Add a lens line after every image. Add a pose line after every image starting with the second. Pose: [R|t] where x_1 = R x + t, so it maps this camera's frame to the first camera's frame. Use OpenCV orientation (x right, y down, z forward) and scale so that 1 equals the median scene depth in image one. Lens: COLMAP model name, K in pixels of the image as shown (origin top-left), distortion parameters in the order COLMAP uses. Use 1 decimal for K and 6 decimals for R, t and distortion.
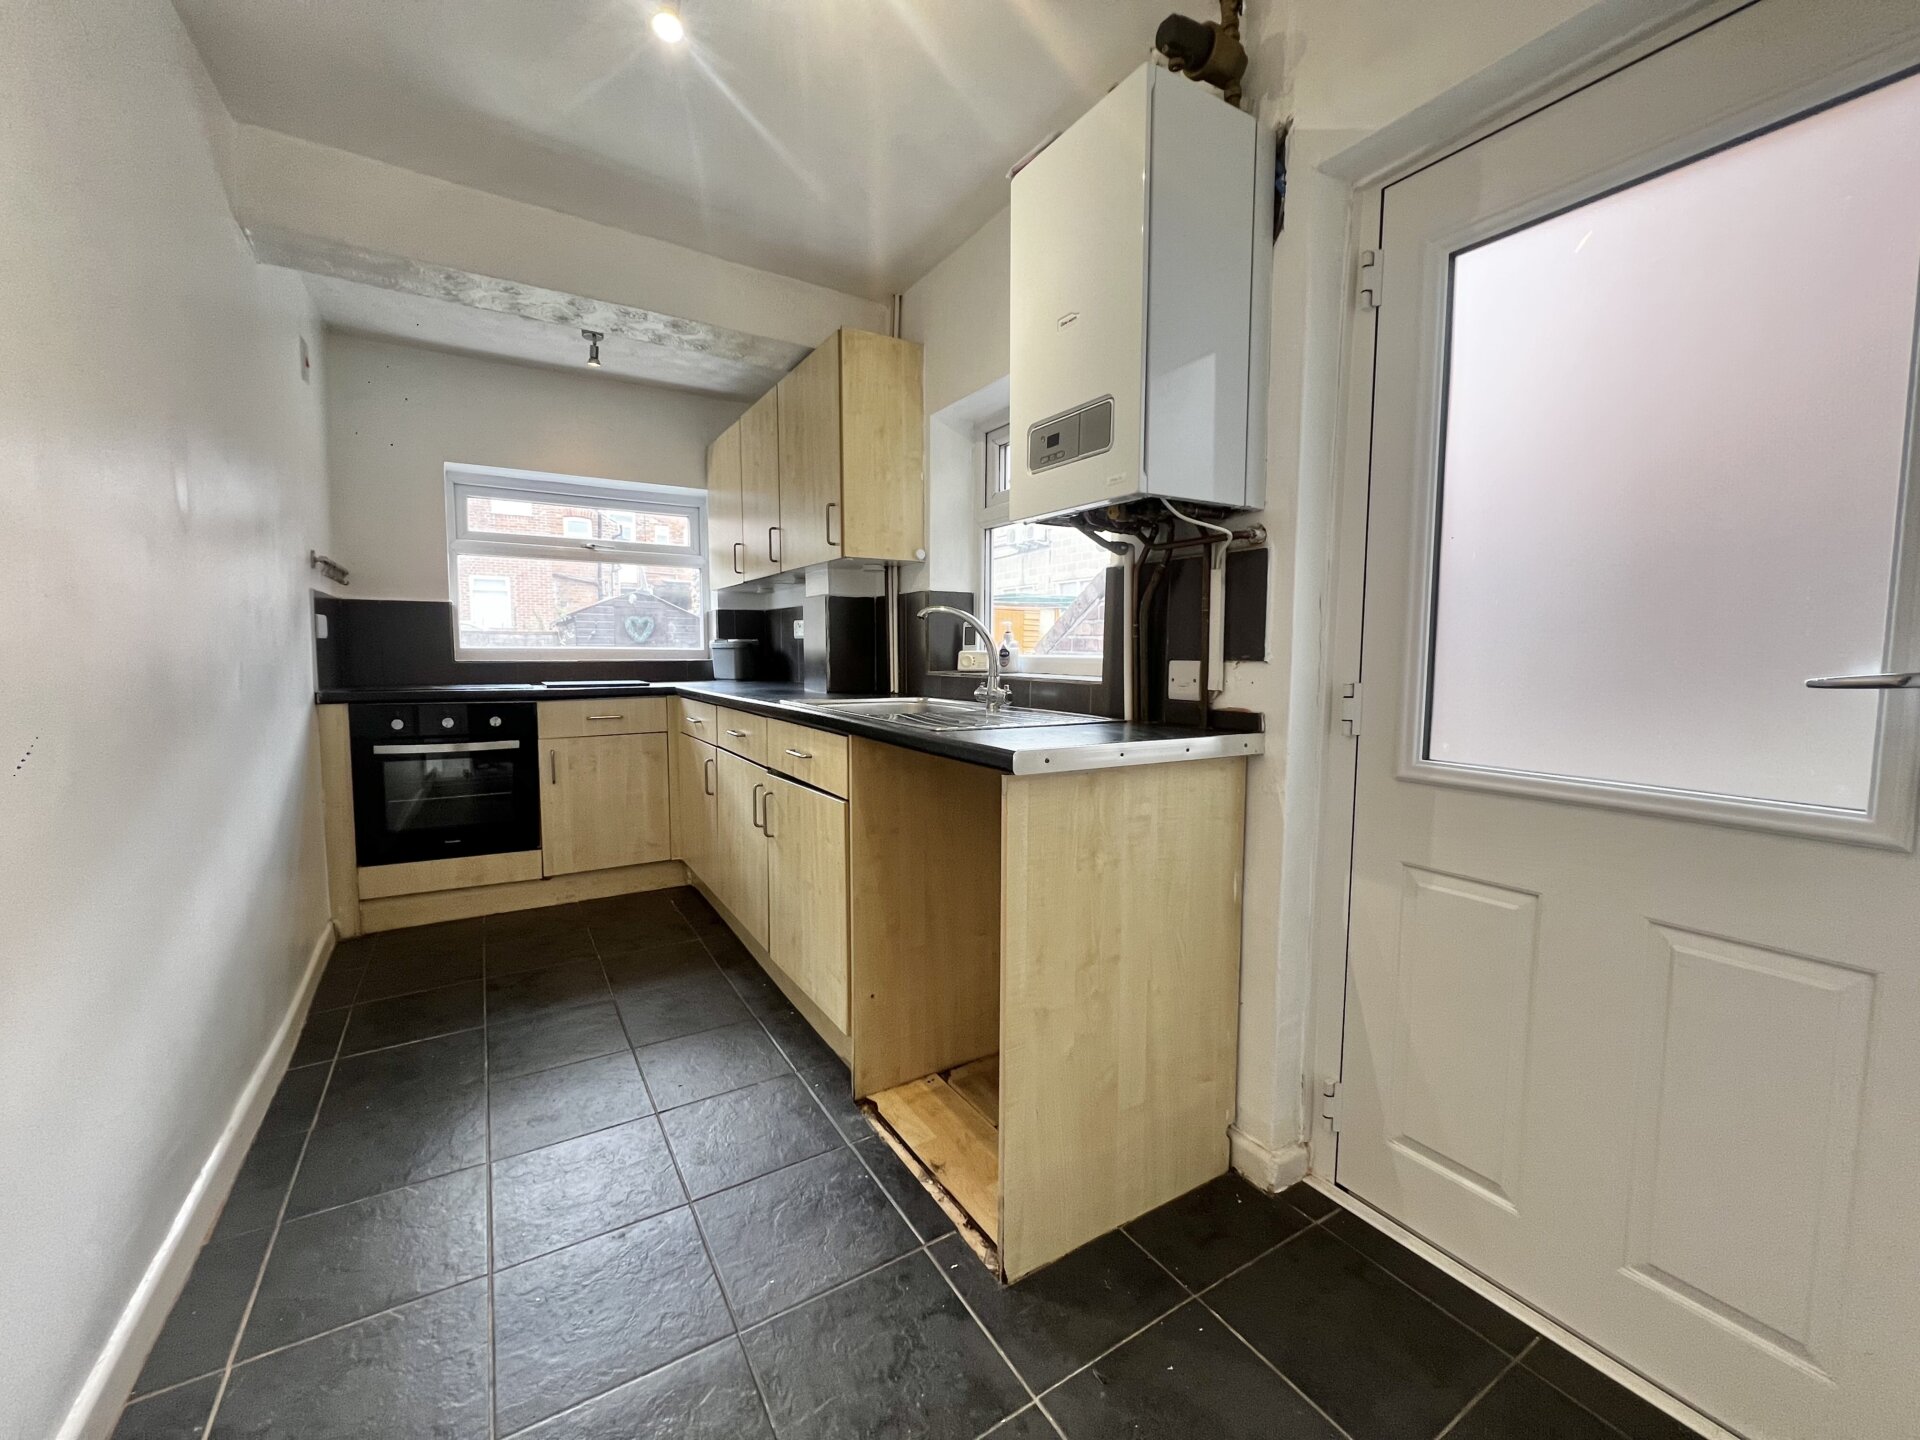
lens RADIAL K [[774.2, 0, 956.9], [0, 774.2, 716.5], [0, 0, 1]] dist [-0.000909, -0.000029]
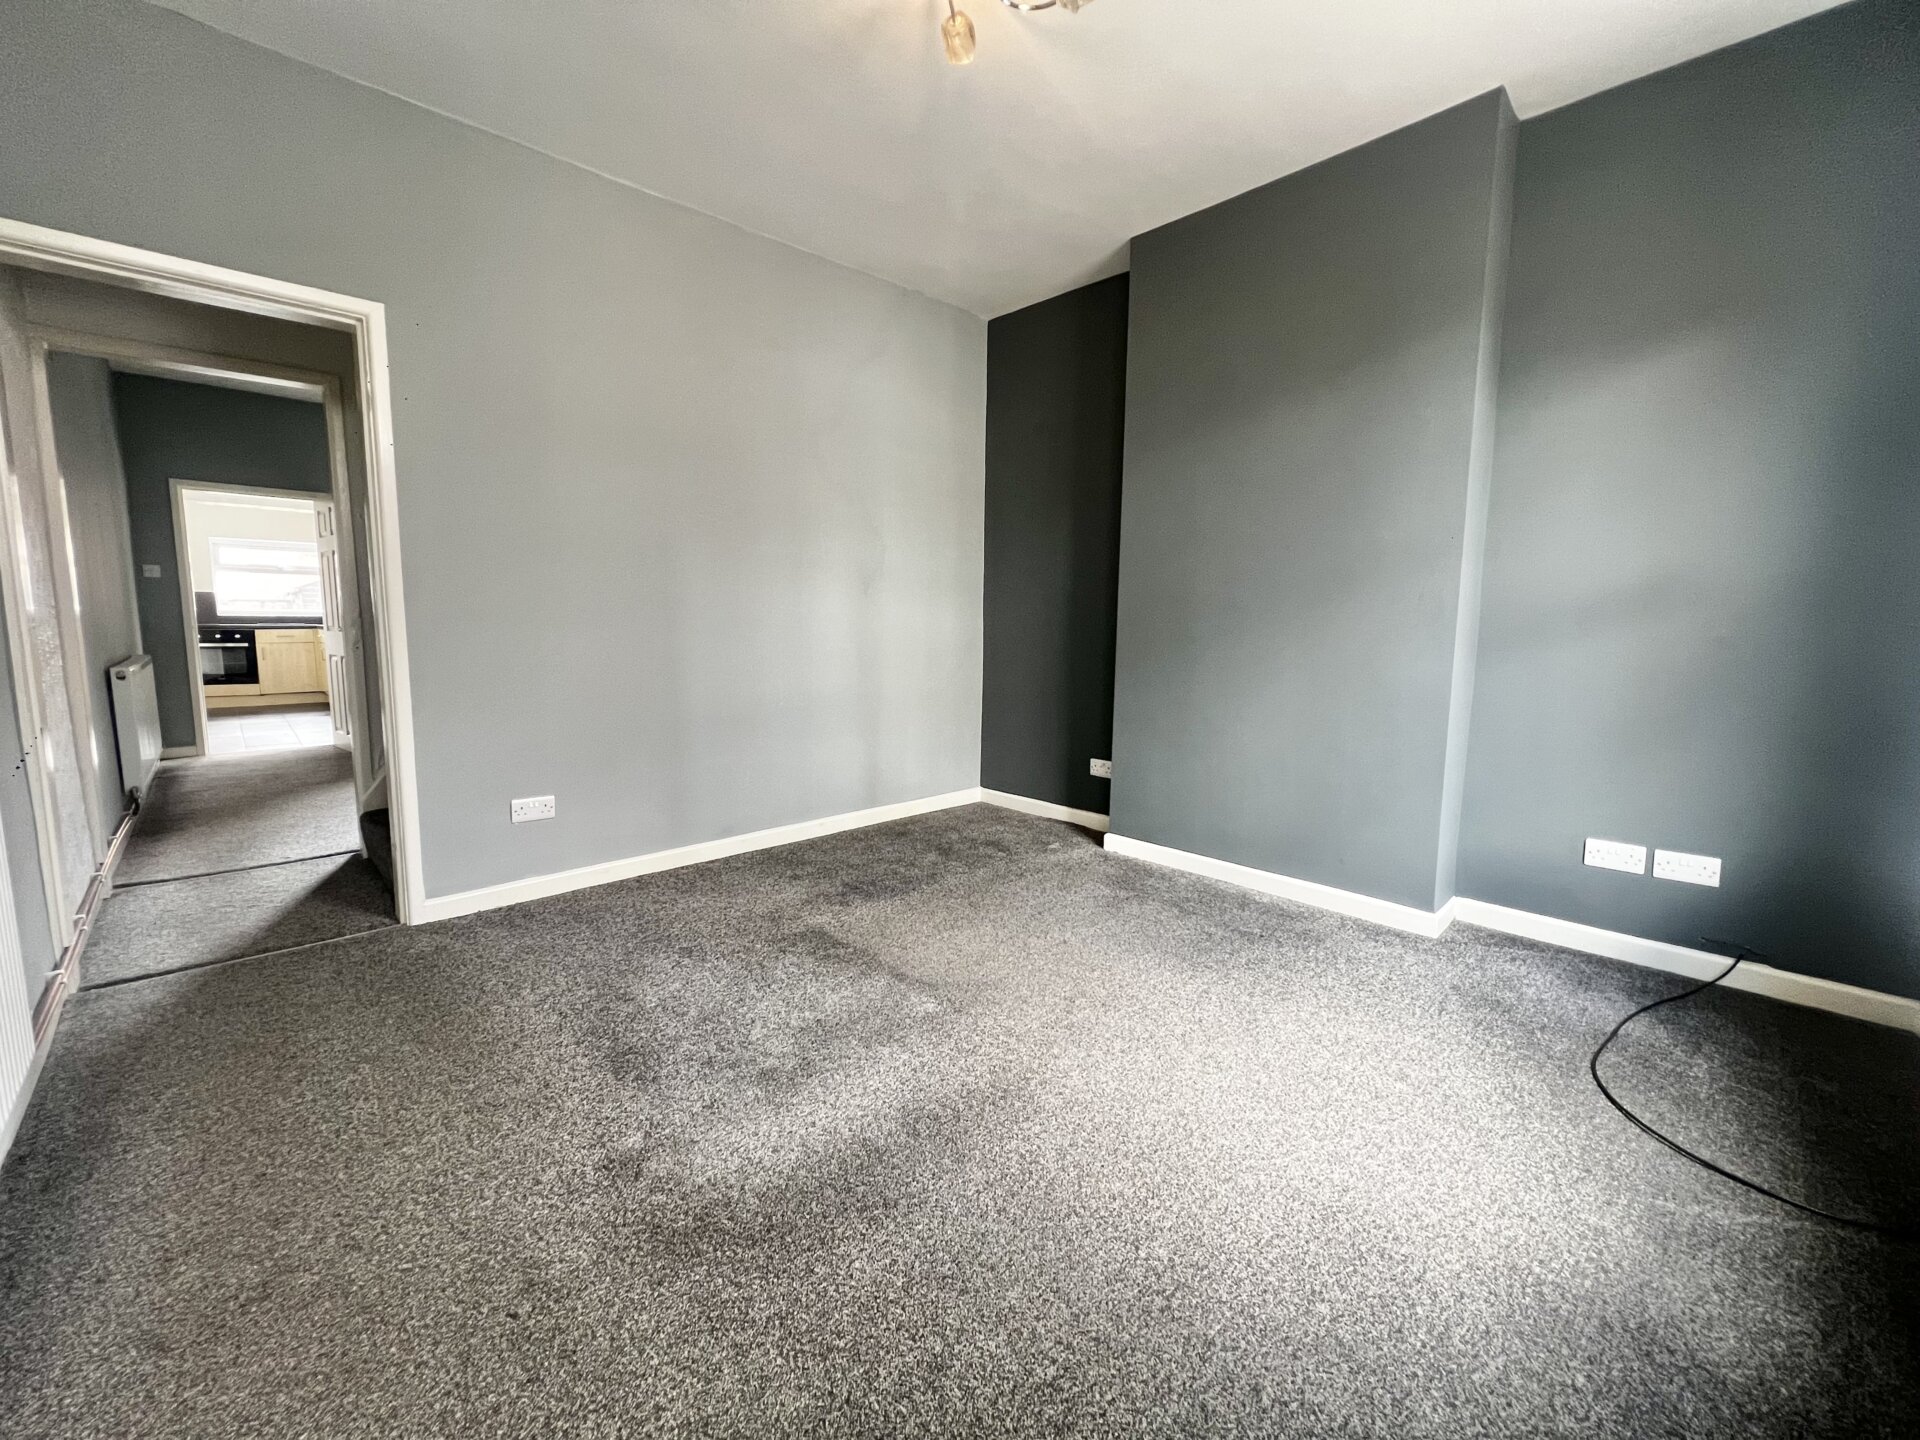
lens RADIAL K [[764.7, 0, 964.8], [0, 764.7, 716.4], [0, 0, 1]] dist [0.001881, 0.000142]
pose [[0.975721, -0.017641, 0.218305, 1.329536], [0.008988, 0.999136, 0.040567, 0.202524], [-0.218832, -0.037620, 0.975037, -2.235480]]
